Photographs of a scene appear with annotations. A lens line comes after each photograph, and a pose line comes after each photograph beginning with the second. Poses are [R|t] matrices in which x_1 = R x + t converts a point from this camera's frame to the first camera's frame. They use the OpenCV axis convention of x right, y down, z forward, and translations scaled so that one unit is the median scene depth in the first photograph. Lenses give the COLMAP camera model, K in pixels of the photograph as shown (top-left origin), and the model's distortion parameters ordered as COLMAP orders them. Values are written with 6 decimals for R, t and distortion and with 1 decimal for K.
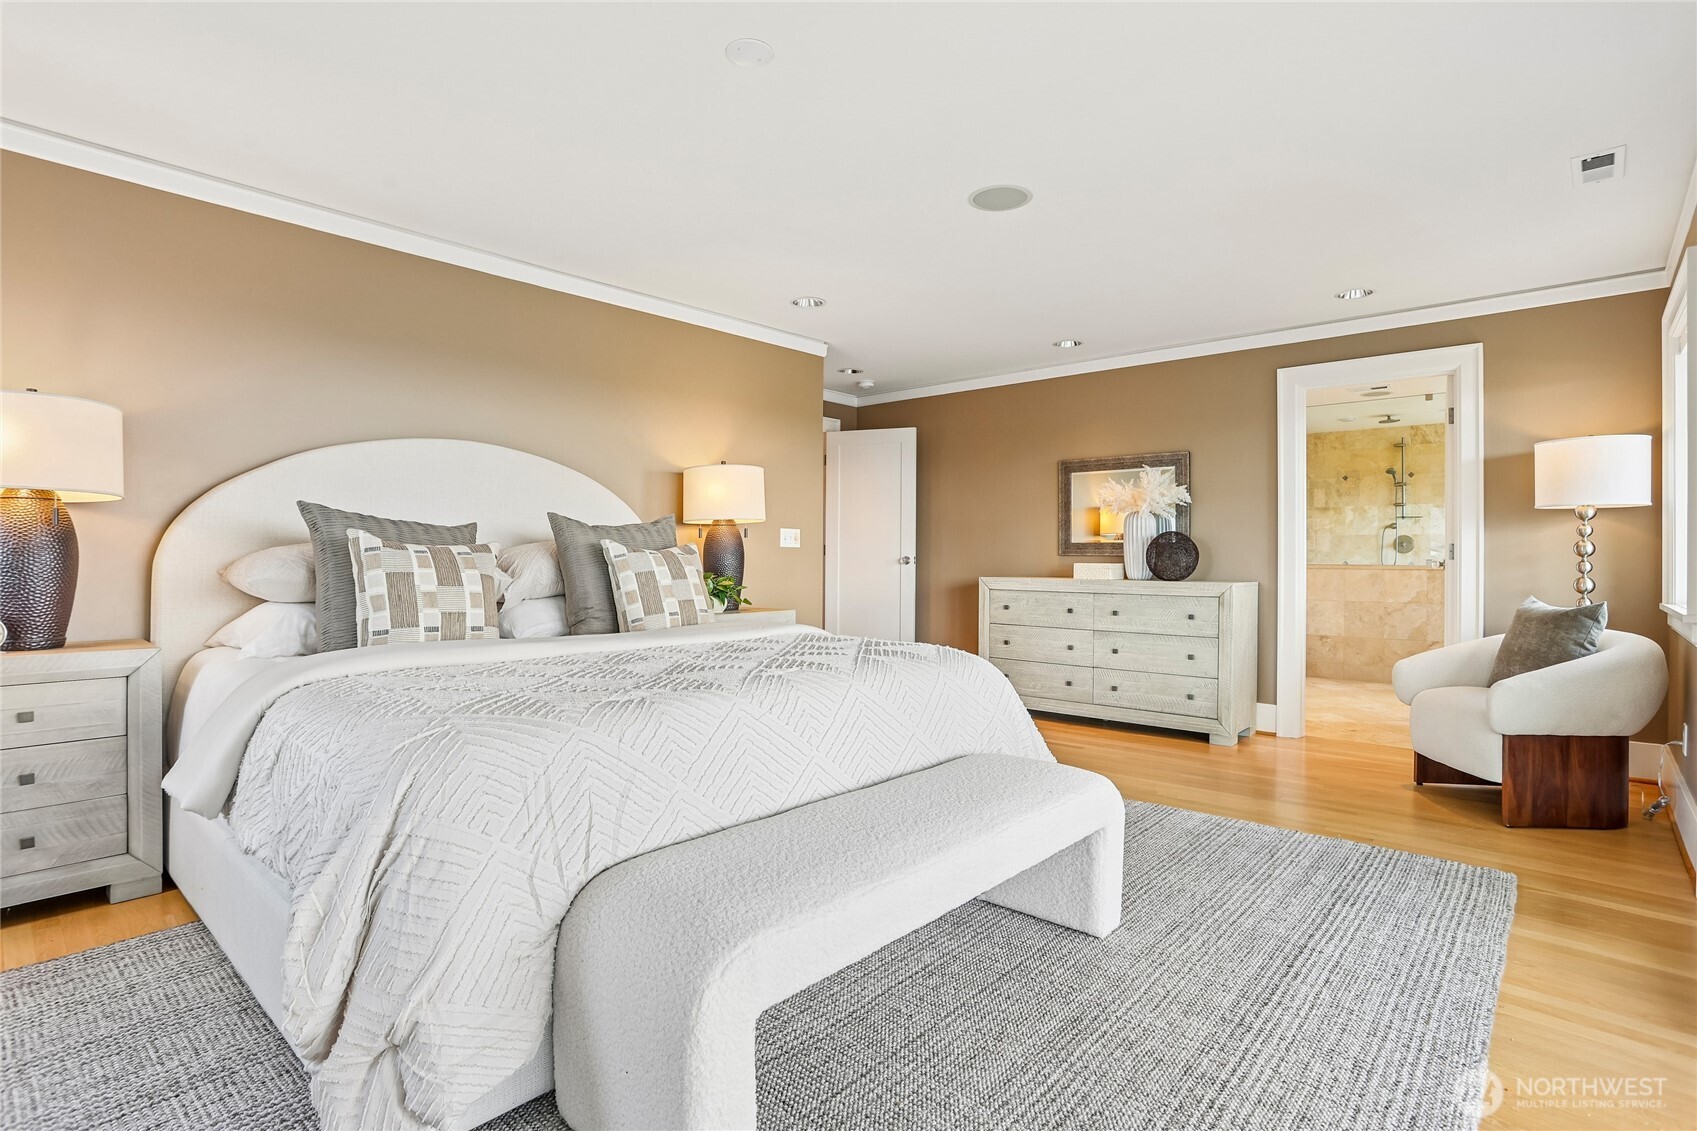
lens RADIAL K [[838.8, 0, 852.7], [0, 838.8, 562.6], [0, 0, 1]] dist [-0.045587, 0.001237]
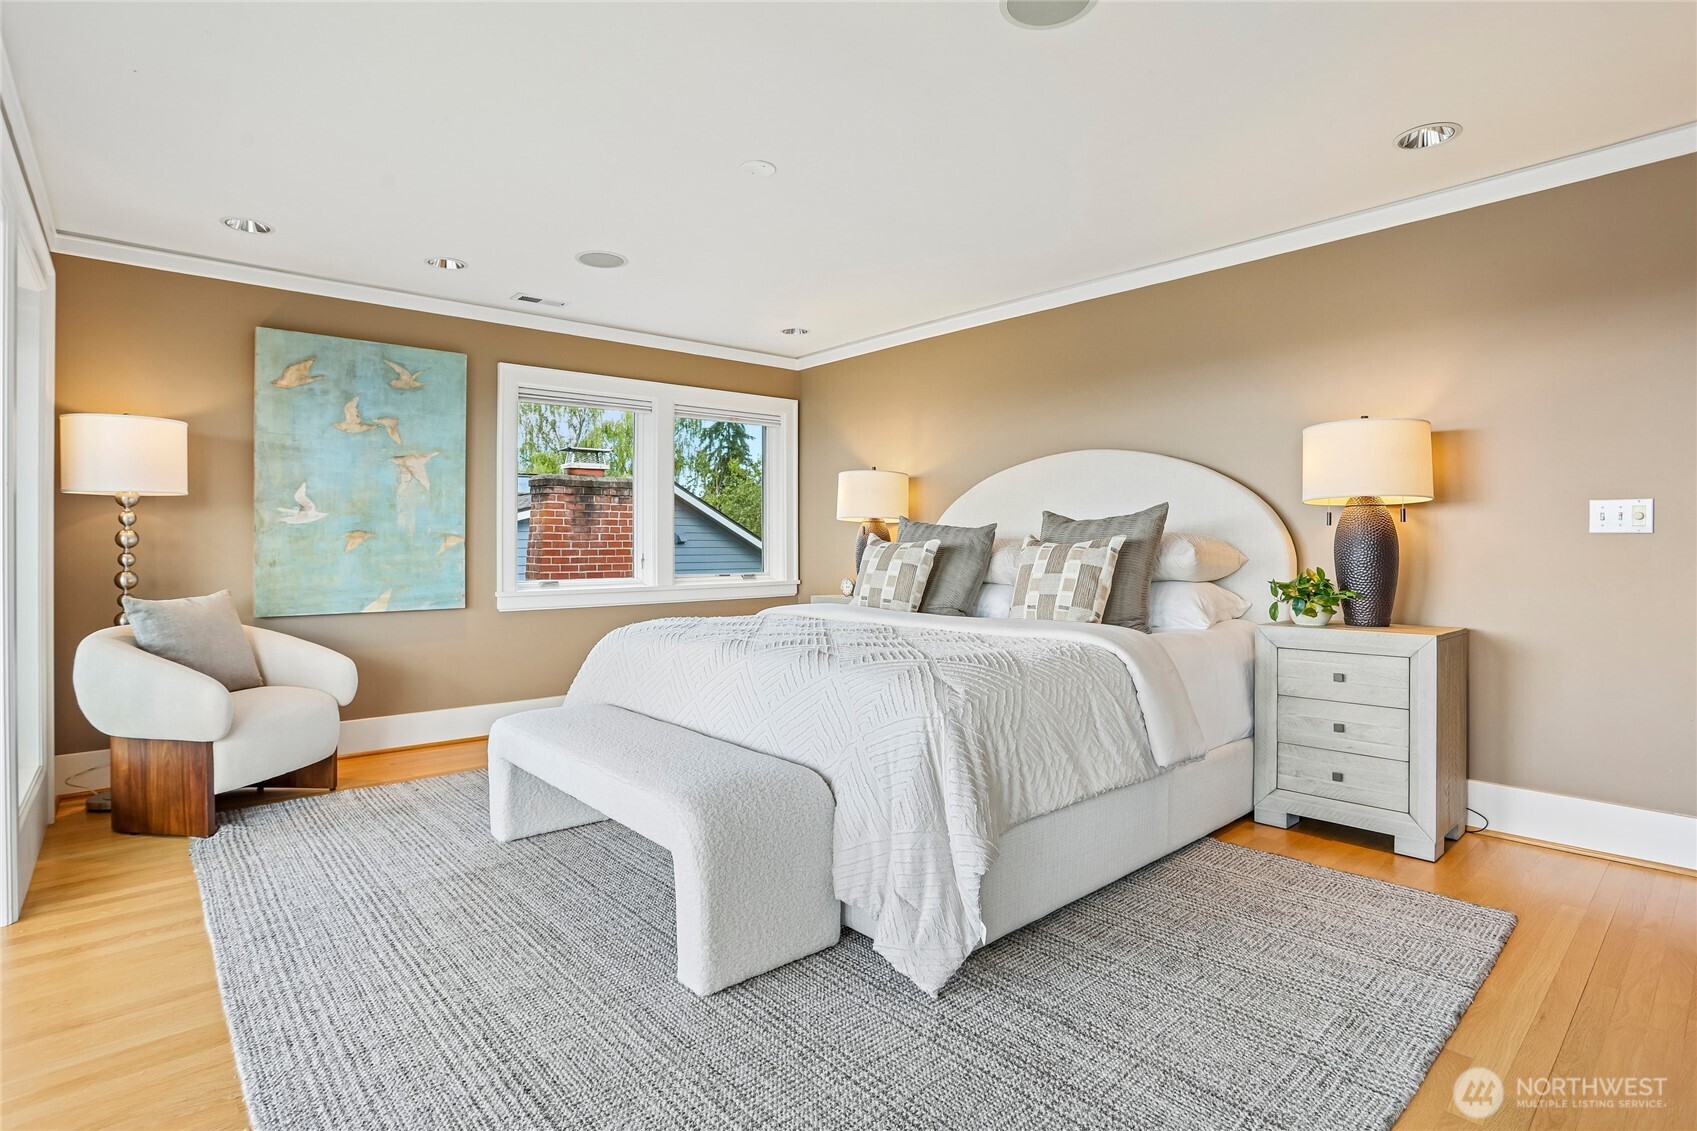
lens RADIAL K [[838.8, 0, 852.8], [0, 838.8, 556.4], [0, 0, 1]] dist [-0.045587, 0.001237]
pose [[-0.122533, 0.003500, -0.992458, 0.820778], [-0.006074, 0.999972, 0.004277, -0.003142], [0.992446, 0.006552, -0.122508, 0.913145]]
